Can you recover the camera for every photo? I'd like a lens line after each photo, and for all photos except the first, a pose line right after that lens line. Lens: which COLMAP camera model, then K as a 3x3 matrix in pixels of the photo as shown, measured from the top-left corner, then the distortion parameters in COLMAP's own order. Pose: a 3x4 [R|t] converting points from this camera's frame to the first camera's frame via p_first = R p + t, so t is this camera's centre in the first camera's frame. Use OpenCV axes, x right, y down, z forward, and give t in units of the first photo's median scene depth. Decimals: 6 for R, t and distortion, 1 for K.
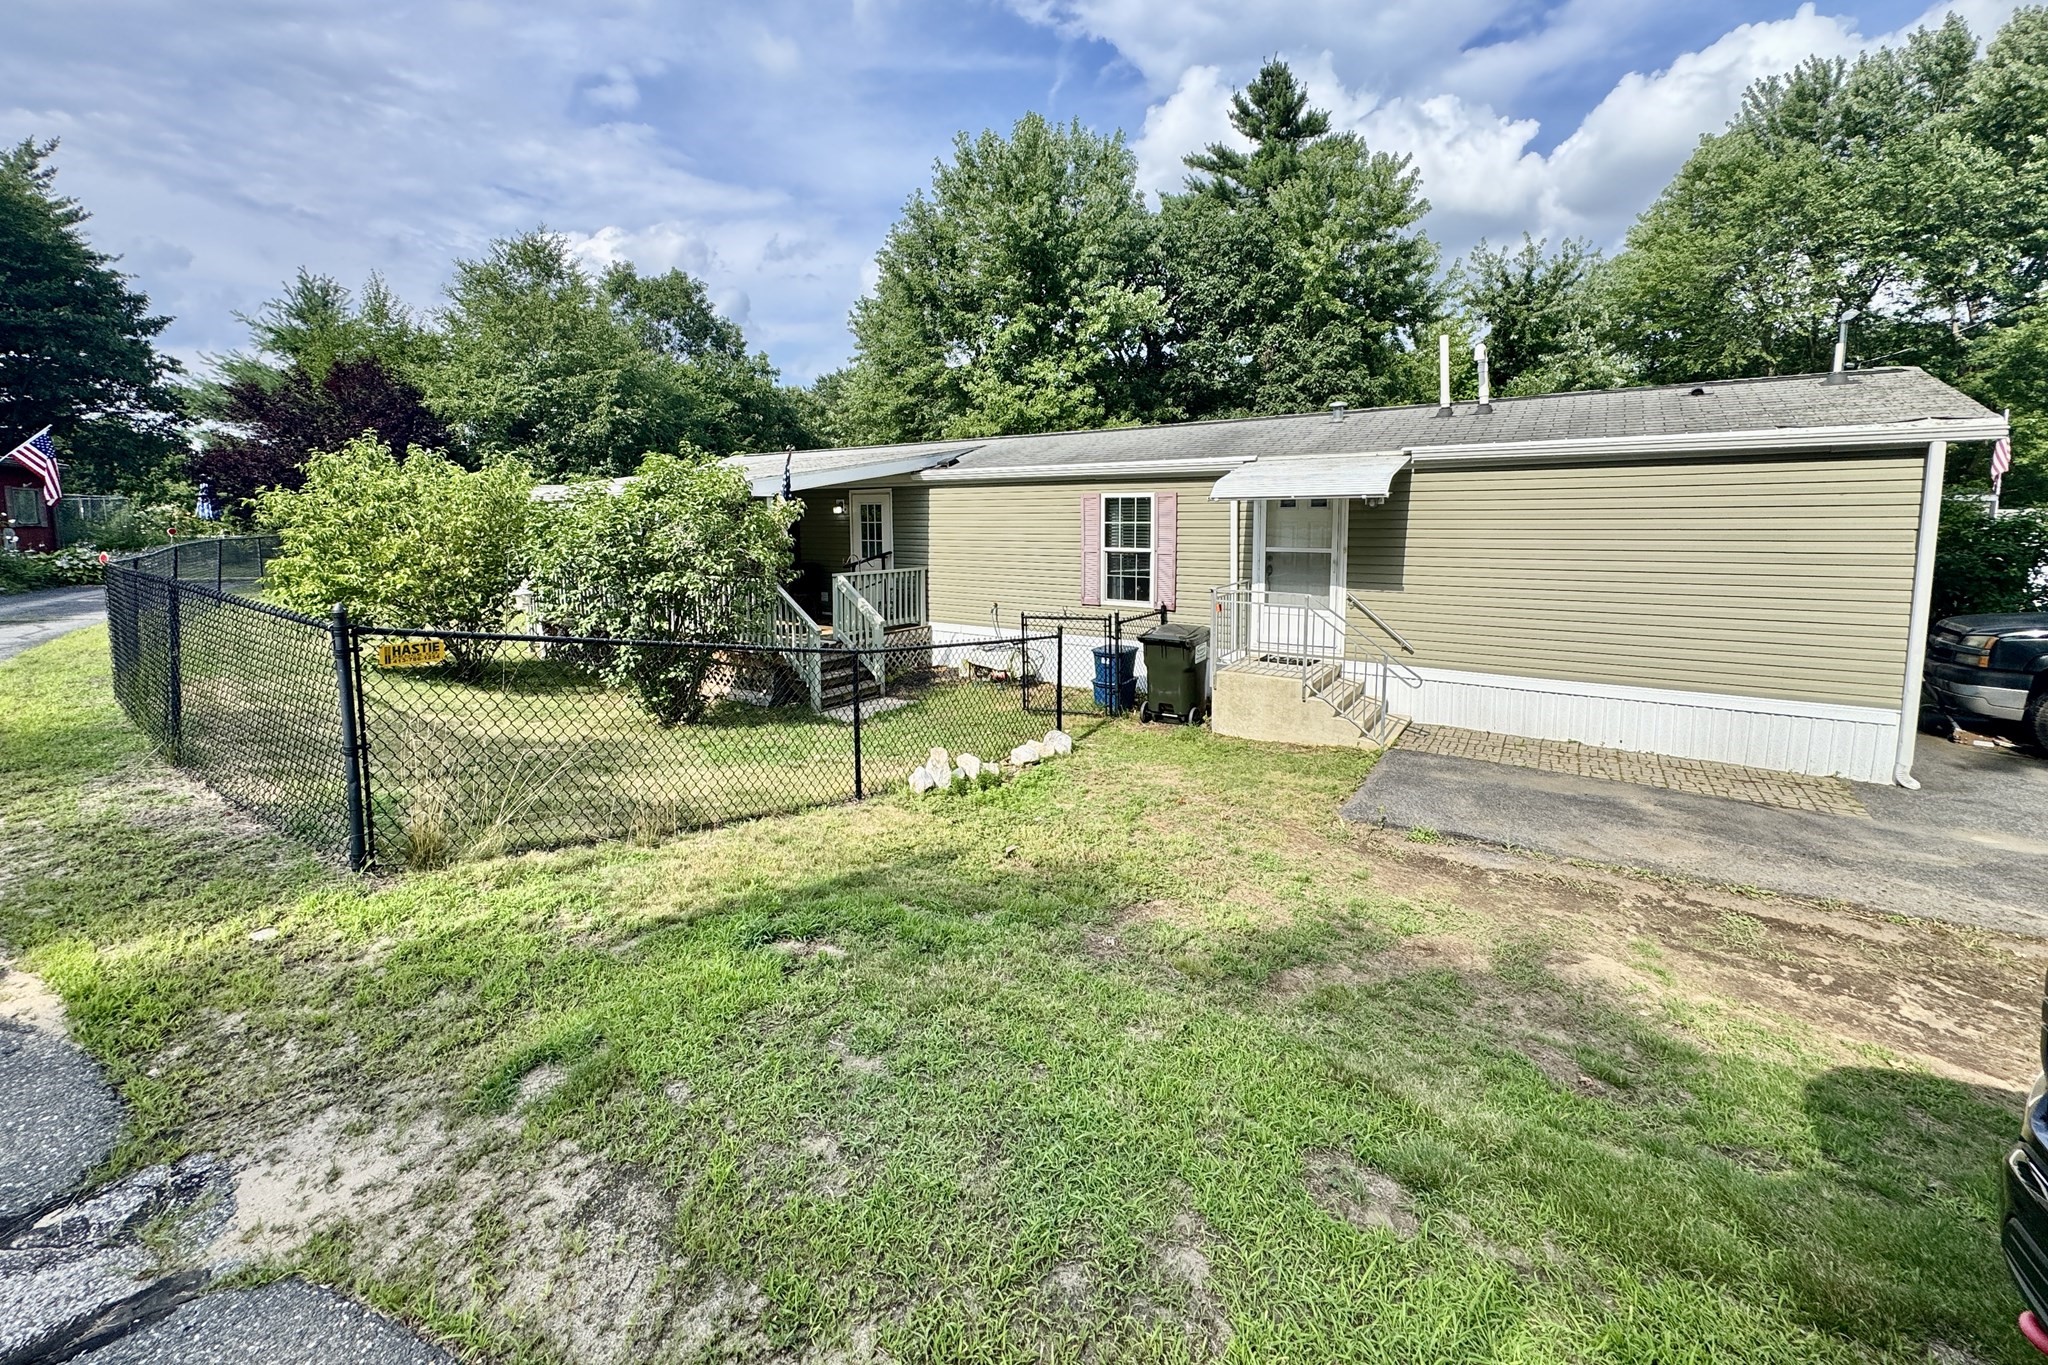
lens RADIAL K [[814.8, 0, 1020.6], [0, 814.8, 596.7], [0, 0, 1]] dist [-0.002839, -0.000214]
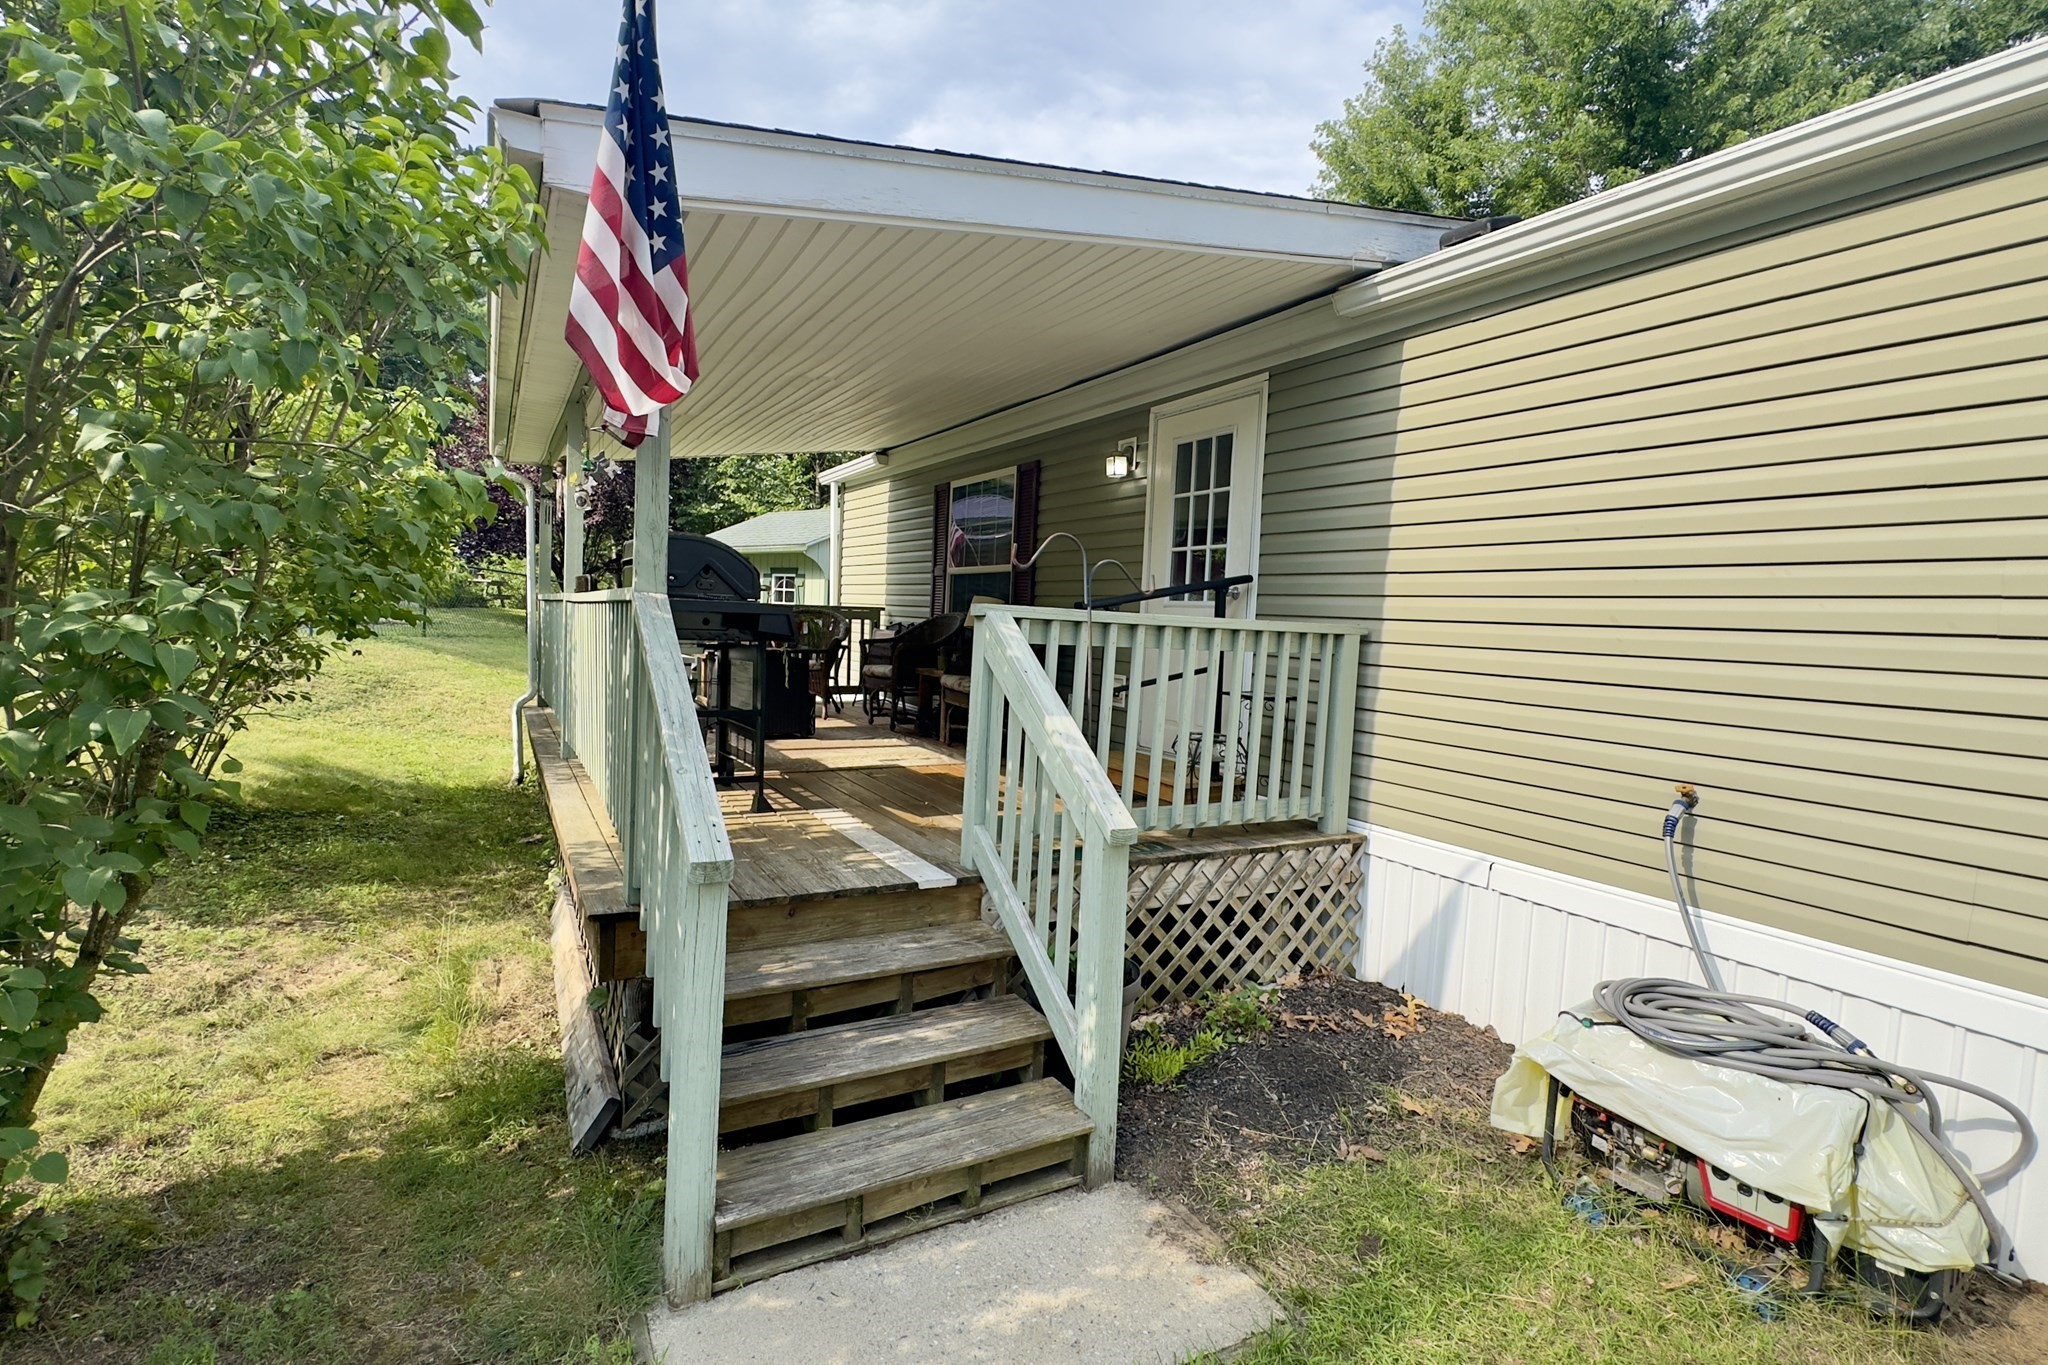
lens RADIAL K [[972.9, 0, 1027.1], [0, 972.9, 678.0], [0, 0, 1]] dist [-0.001159, 0.000463]
pose [[0.898816, 0.072664, -0.432262, -0.031259], [-0.092047, 0.995464, -0.024058, 0.000272], [0.428553, 0.061412, 0.901427, 0.301581]]
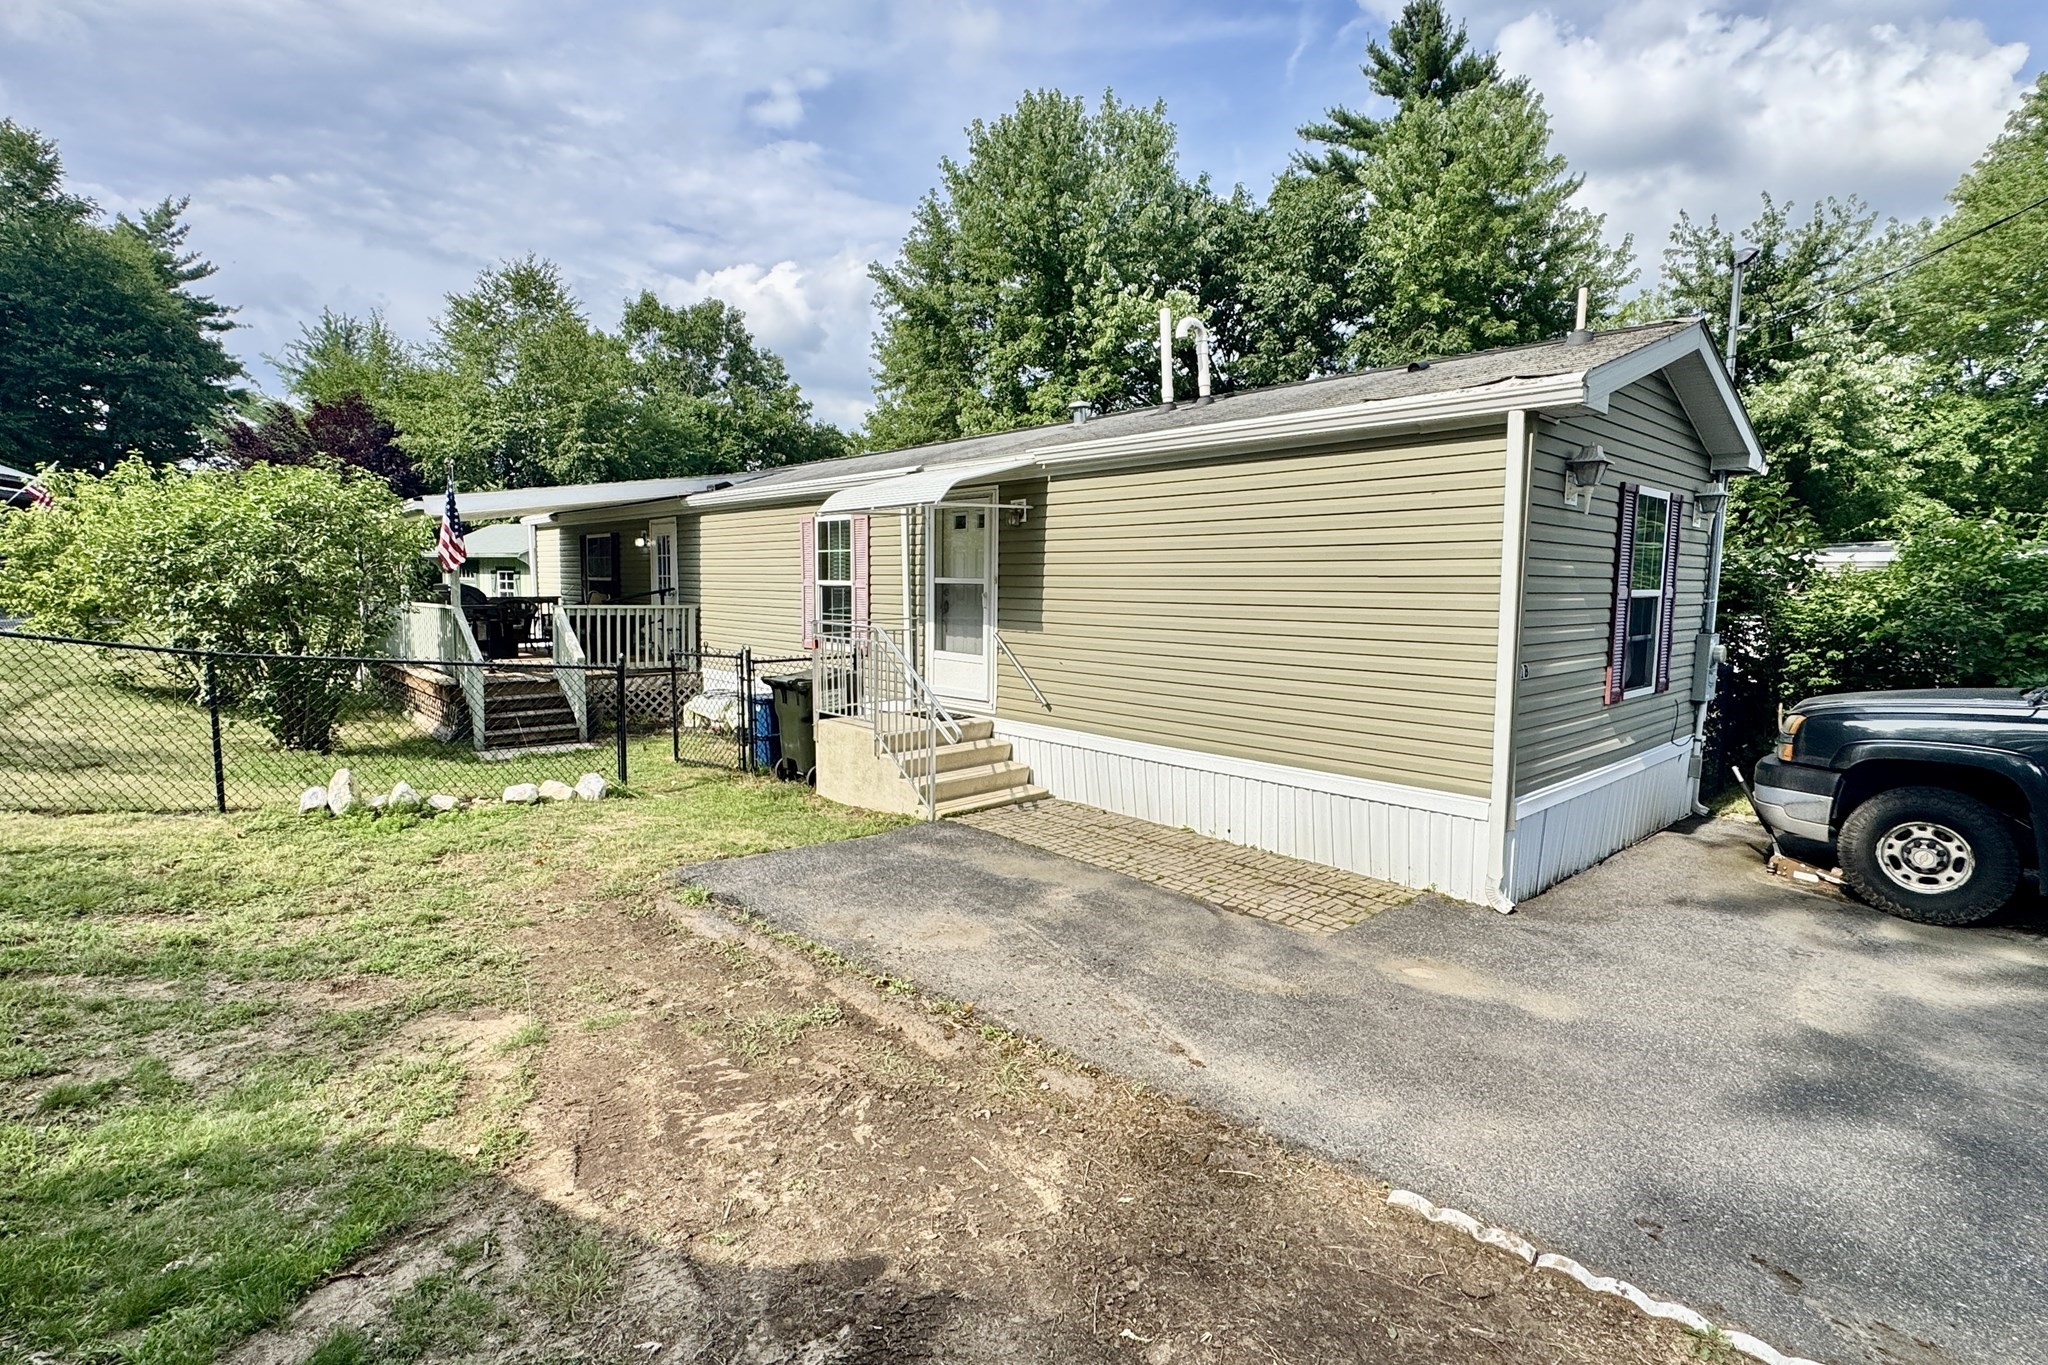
lens RADIAL K [[964.7, 0, 1026.1], [0, 964.7, 680.5], [0, 0, 1]] dist [0.004854, -0.010117]
pose [[0.977003, 0.040490, -0.209346, 0.213414], [-0.040391, 0.999173, 0.004754, 0.012130], [0.209365, 0.003811, 0.977830, 0.024471]]
